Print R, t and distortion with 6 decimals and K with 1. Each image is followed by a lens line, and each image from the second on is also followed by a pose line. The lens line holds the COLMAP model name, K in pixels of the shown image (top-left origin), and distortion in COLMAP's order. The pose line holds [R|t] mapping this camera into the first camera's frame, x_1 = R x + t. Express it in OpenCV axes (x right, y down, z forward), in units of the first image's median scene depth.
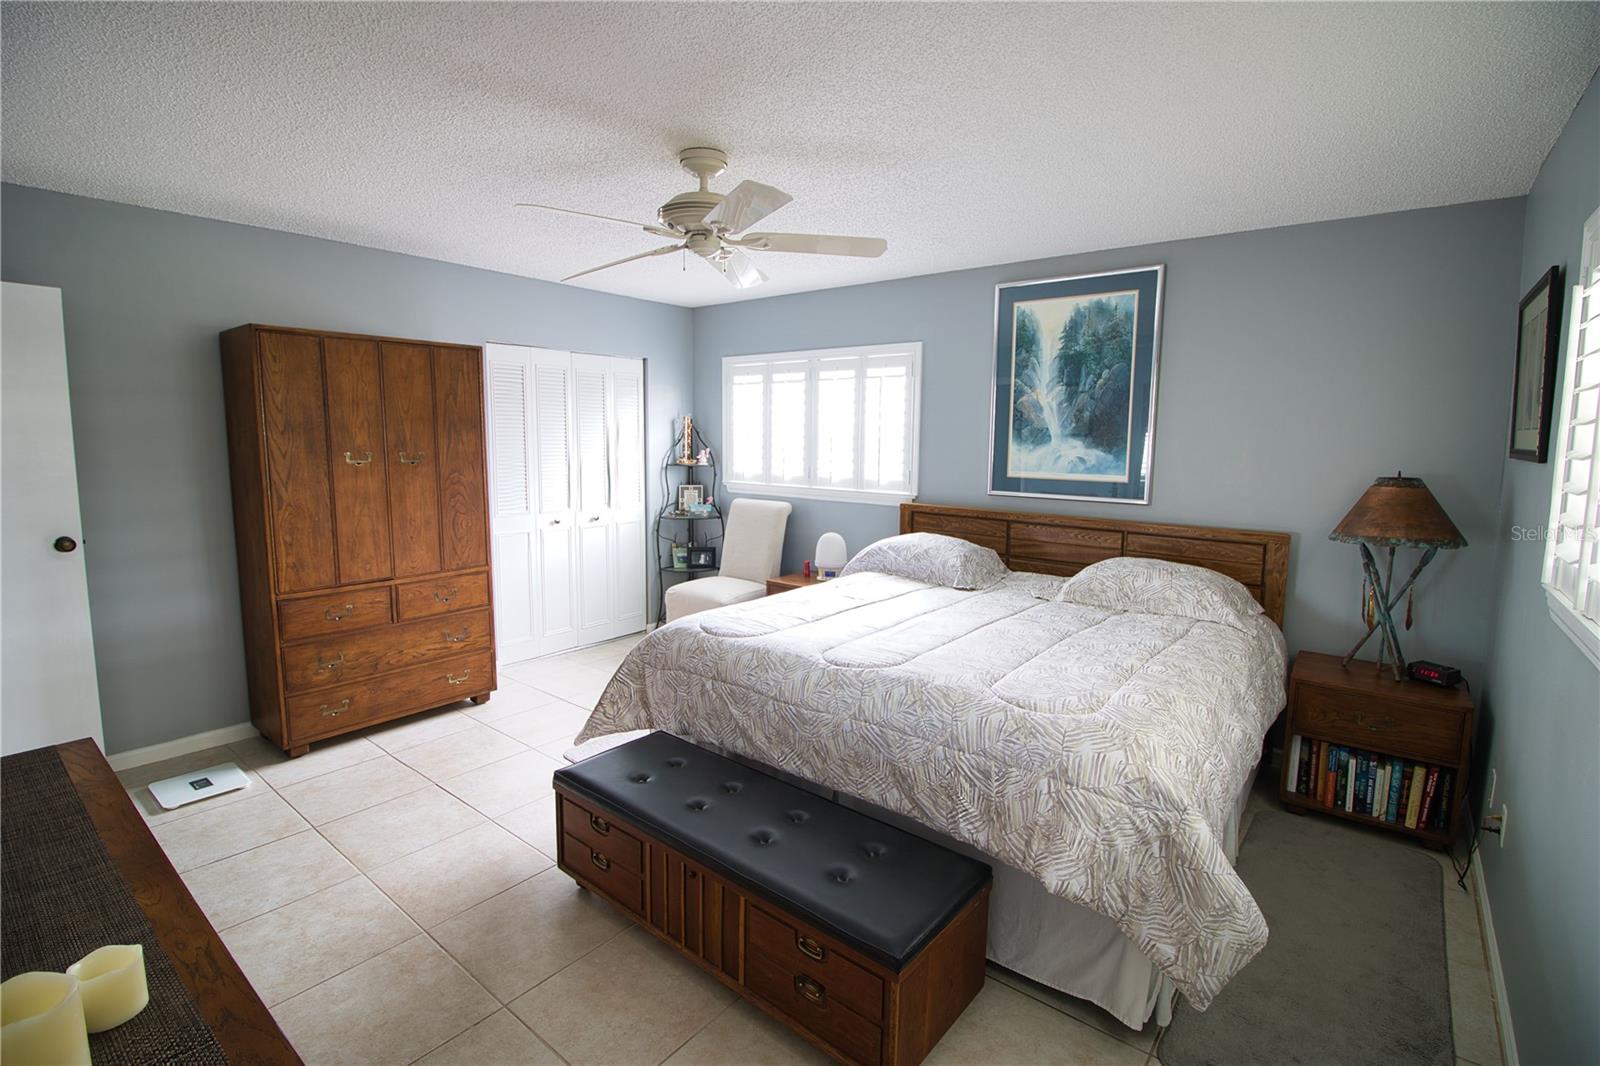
lens RADIAL K [[737.7, 0, 809.1], [0, 737.7, 514.8], [0, 0, 1]] dist [-0.004695, -0.010660]
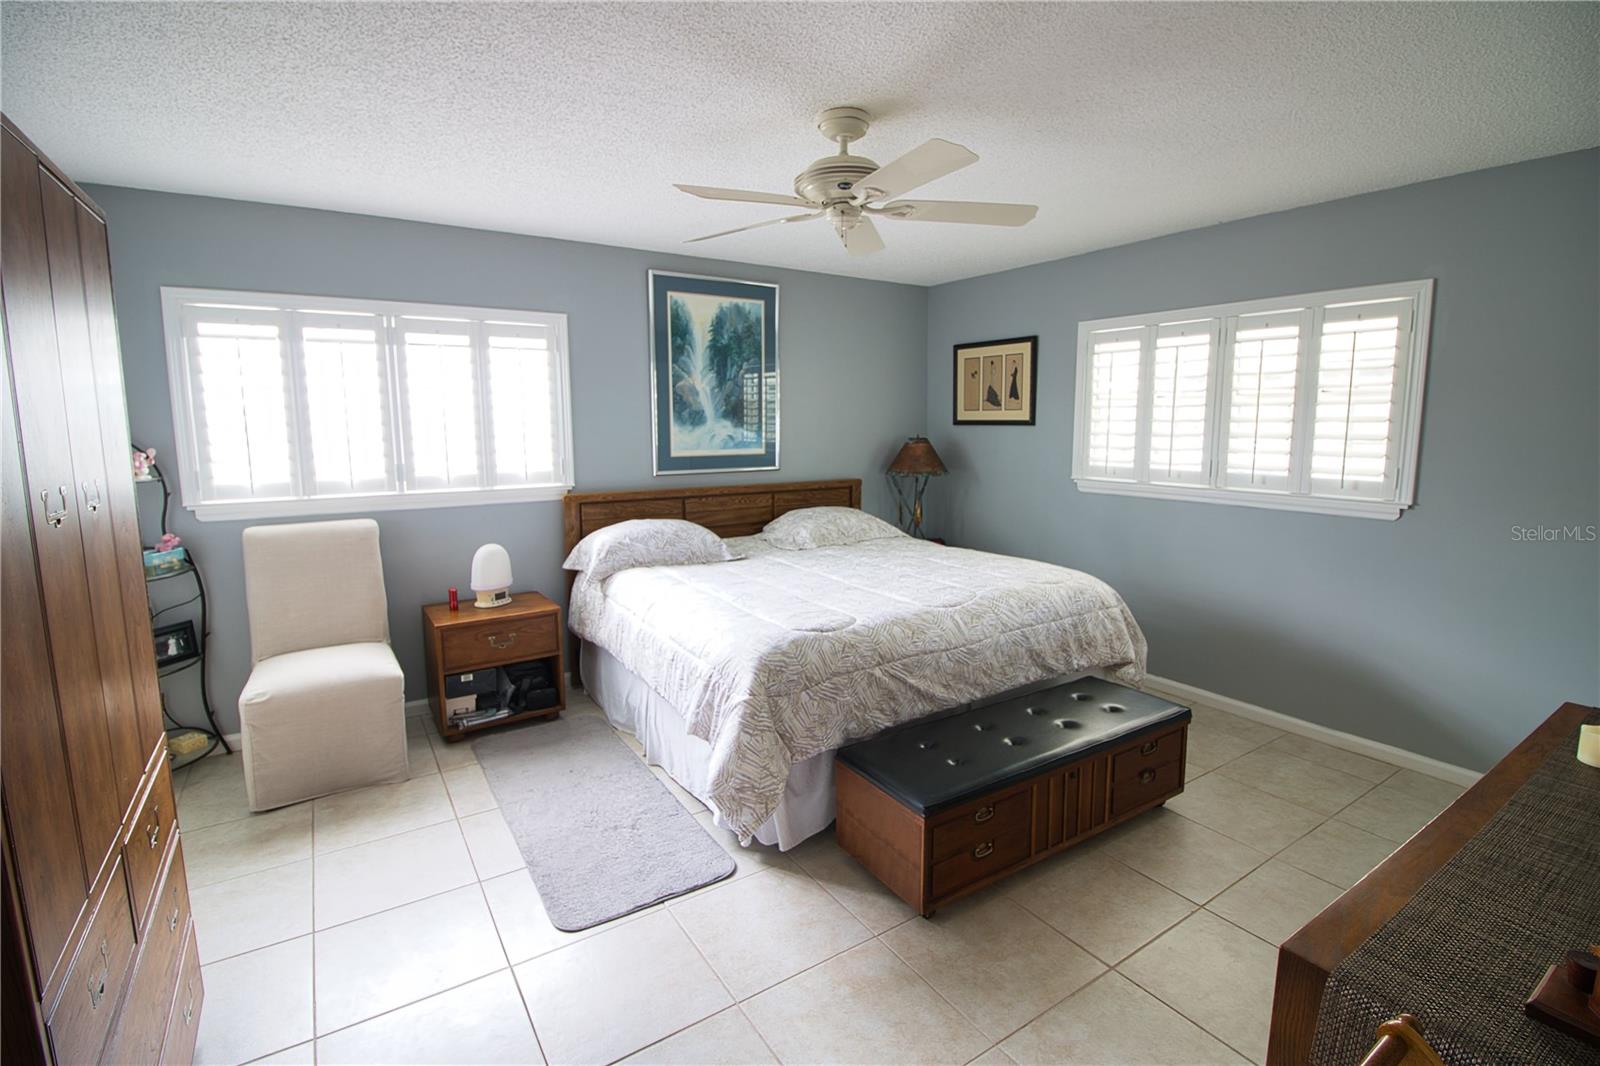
lens RADIAL K [[737.7, 0, 809.1], [0, 737.7, 514.8], [0, 0, 1]] dist [-0.004695, -0.010660]
pose [[0.309047, -0.133288, 0.941660, -0.719687], [0.110715, 0.988440, 0.103574, -0.060505], [-0.944580, 0.072247, 0.320232, 0.511777]]
